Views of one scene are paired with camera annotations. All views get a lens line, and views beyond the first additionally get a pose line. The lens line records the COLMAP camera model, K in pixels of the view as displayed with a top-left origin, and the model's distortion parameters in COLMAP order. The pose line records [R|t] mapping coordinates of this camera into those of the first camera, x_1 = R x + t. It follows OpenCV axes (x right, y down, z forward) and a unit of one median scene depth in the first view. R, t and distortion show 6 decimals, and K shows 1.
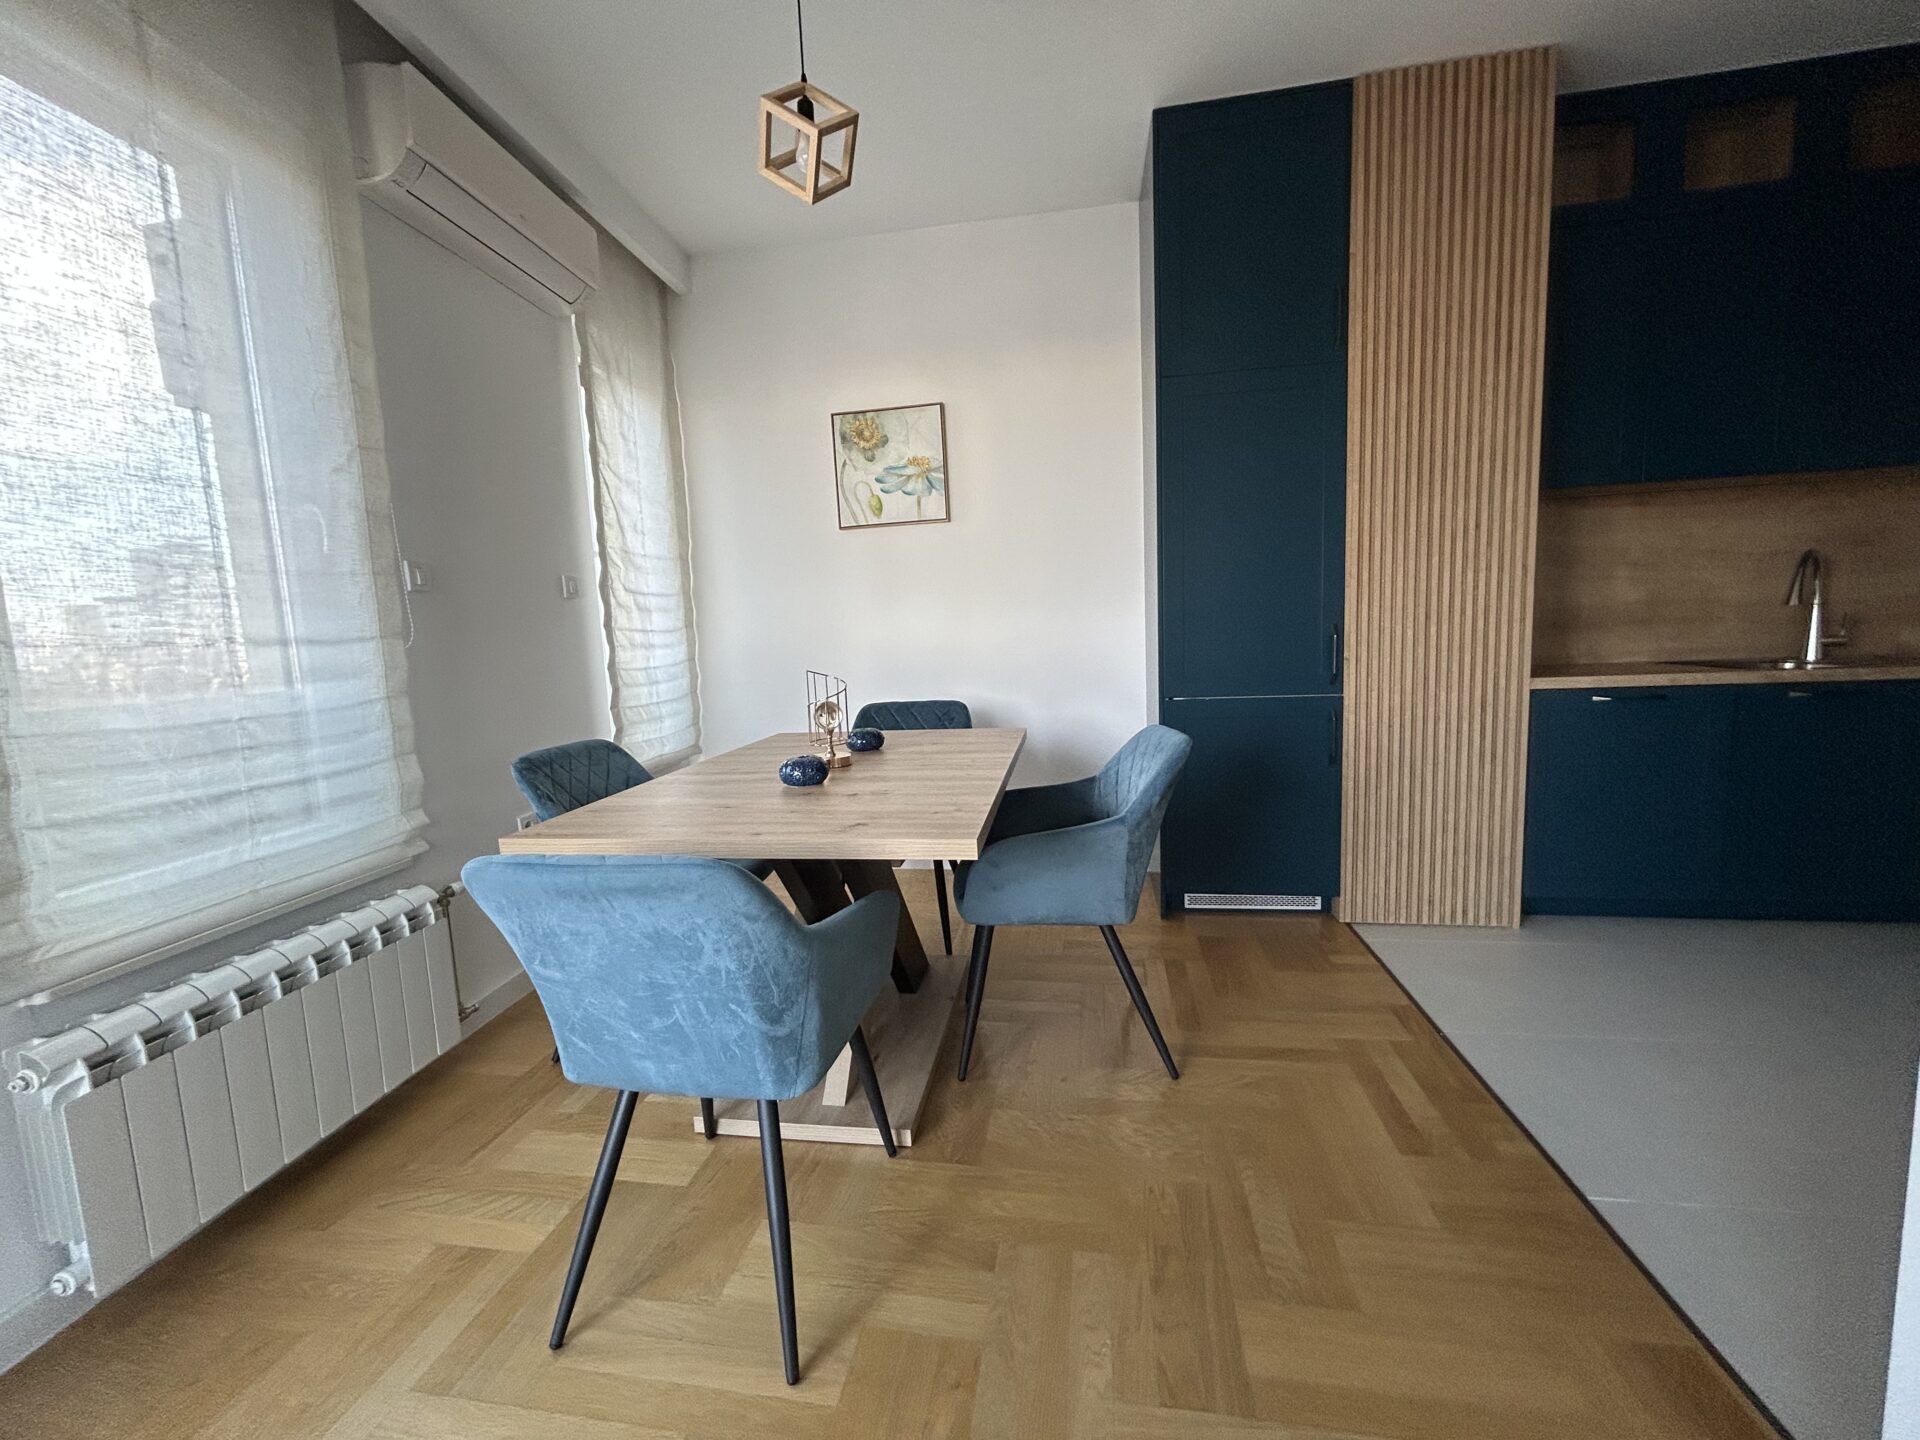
lens RADIAL K [[773.1, 0, 955.4], [0, 773.1, 715.9], [0, 0, 1]] dist [-0.000715, 0.000077]
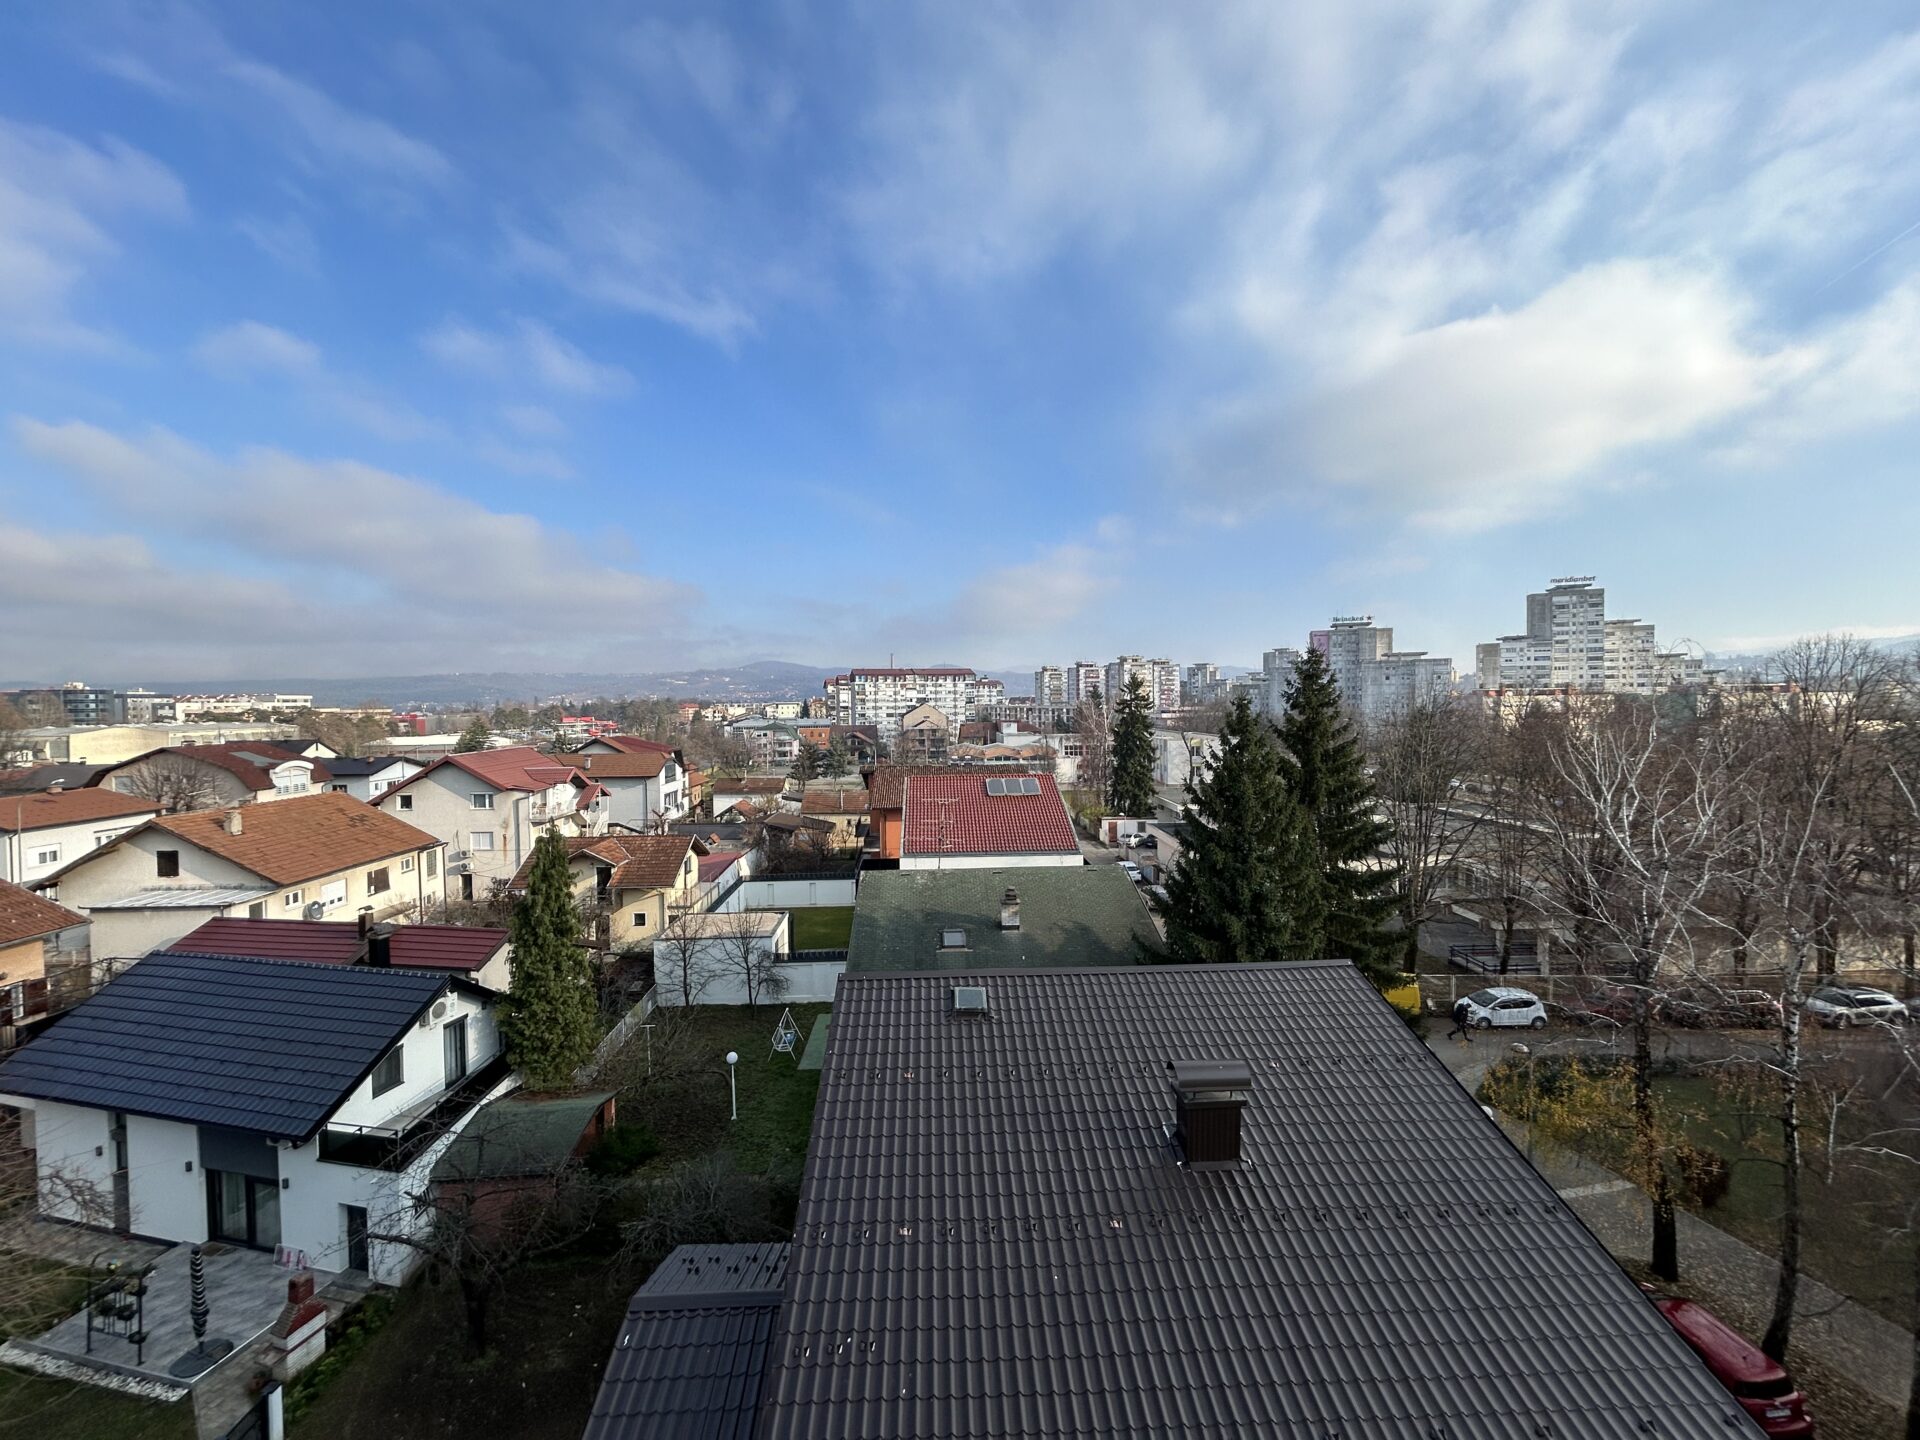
lens RADIAL K [[772.8, 0, 955.4], [0, 772.8, 716.3], [0, 0, 1]] dist [-0.000259, 0.000127]
pose [[0.132578, 0.061036, -0.989292, -0.719589], [-0.099081, 0.993919, 0.048043, -0.148605], [0.986208, 0.091651, 0.137819, -0.306988]]
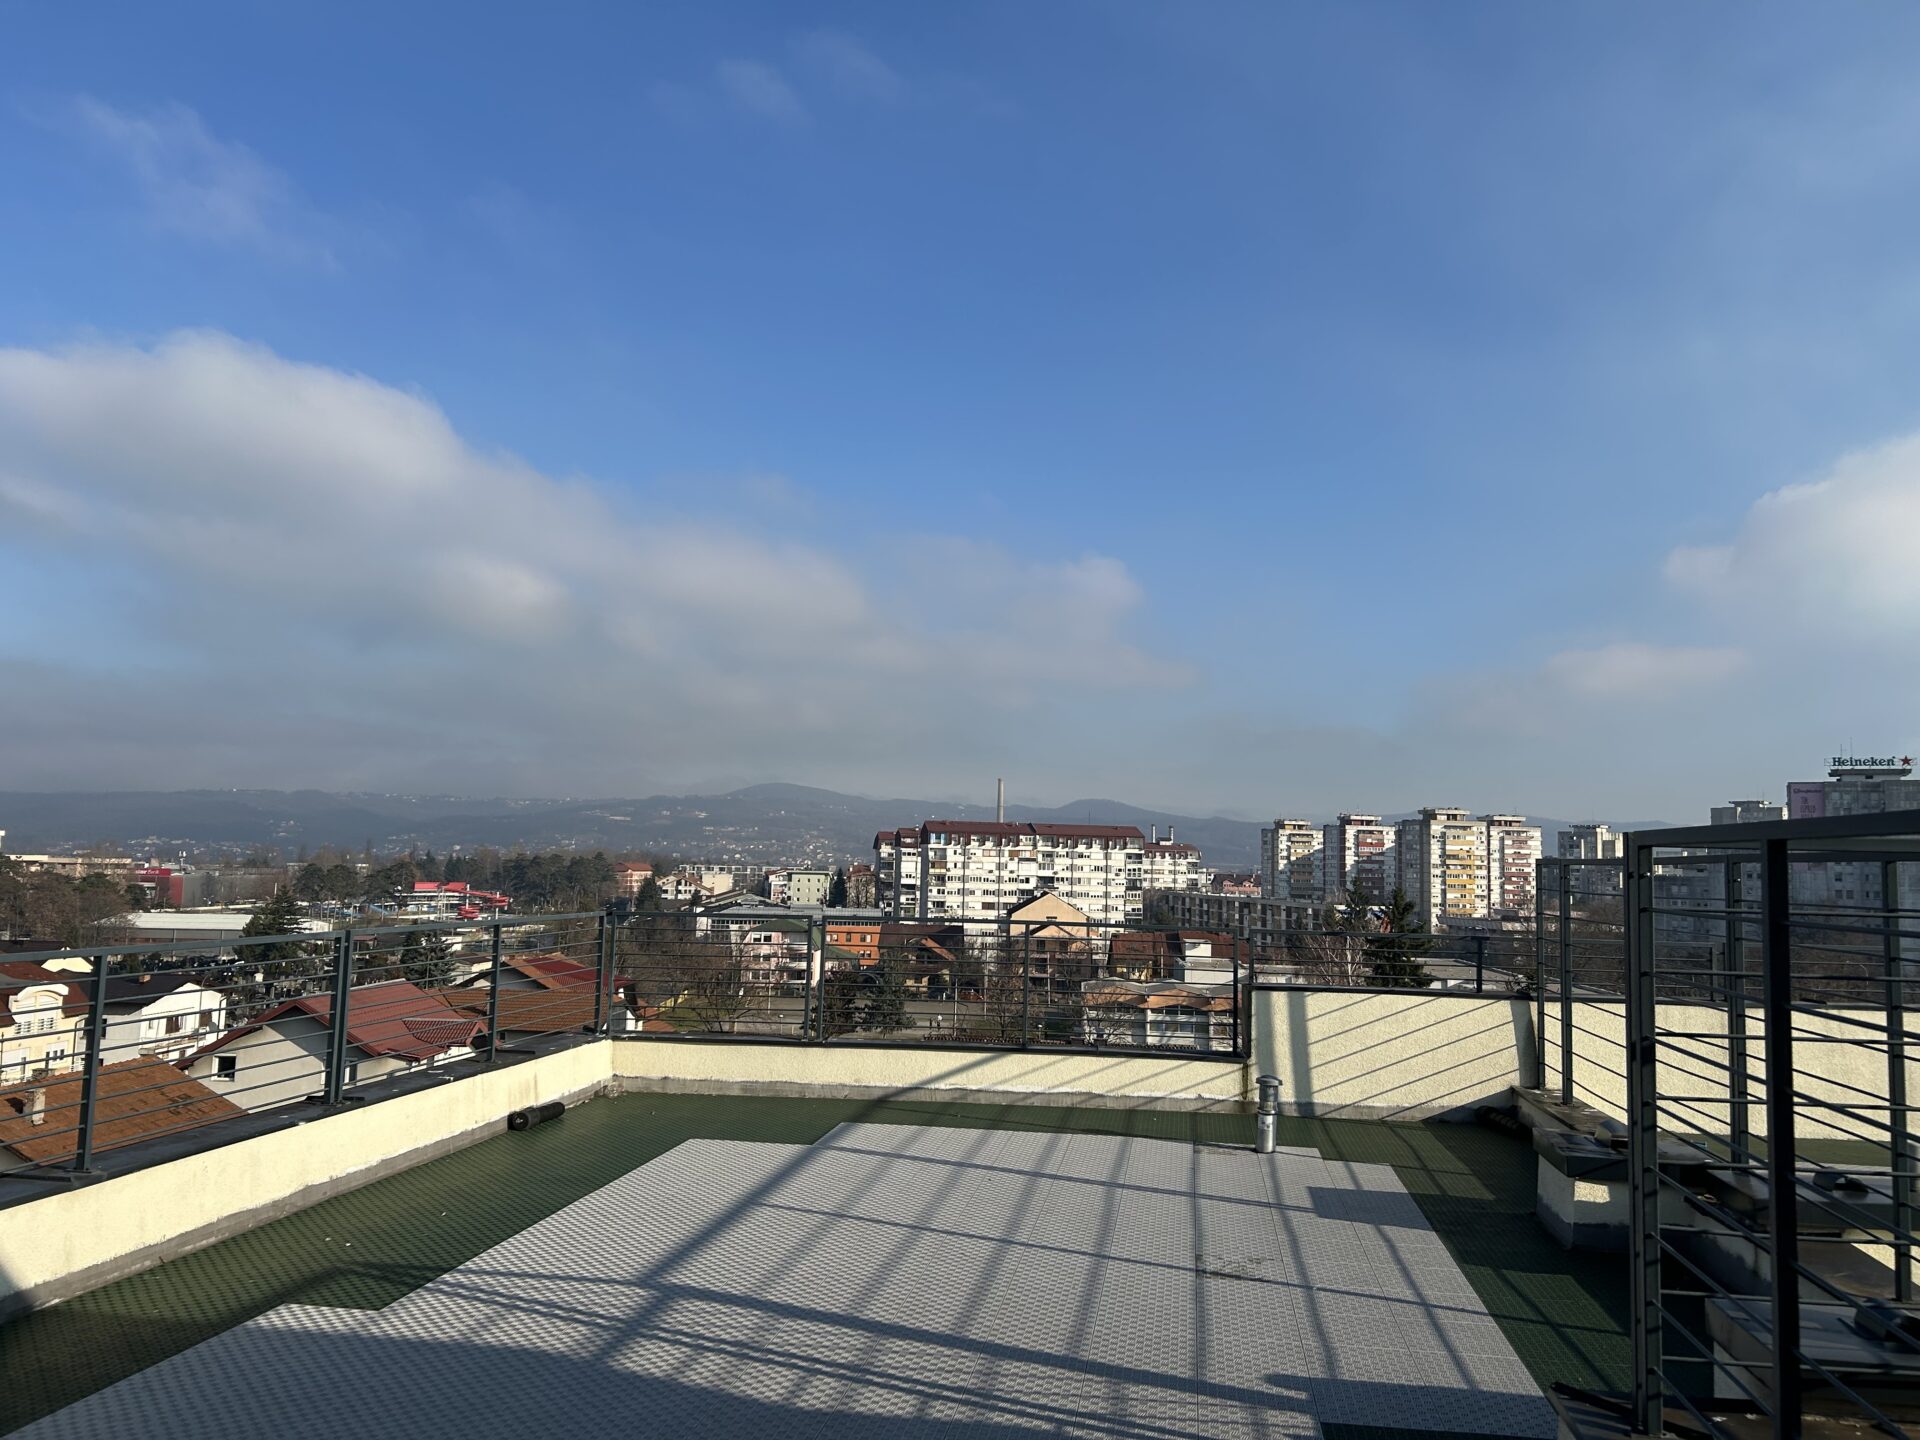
lens RADIAL K [[1418.6, 0, 969.0], [0, 1418.6, 727.1], [0, 0, 1]] dist [0.064198, -0.058091]
pose [[0.030385, -0.055229, -0.998011, 3.676934], [-0.132419, 0.989449, -0.058787, -1.873296], [0.990728, 0.133942, 0.022751, -0.320087]]
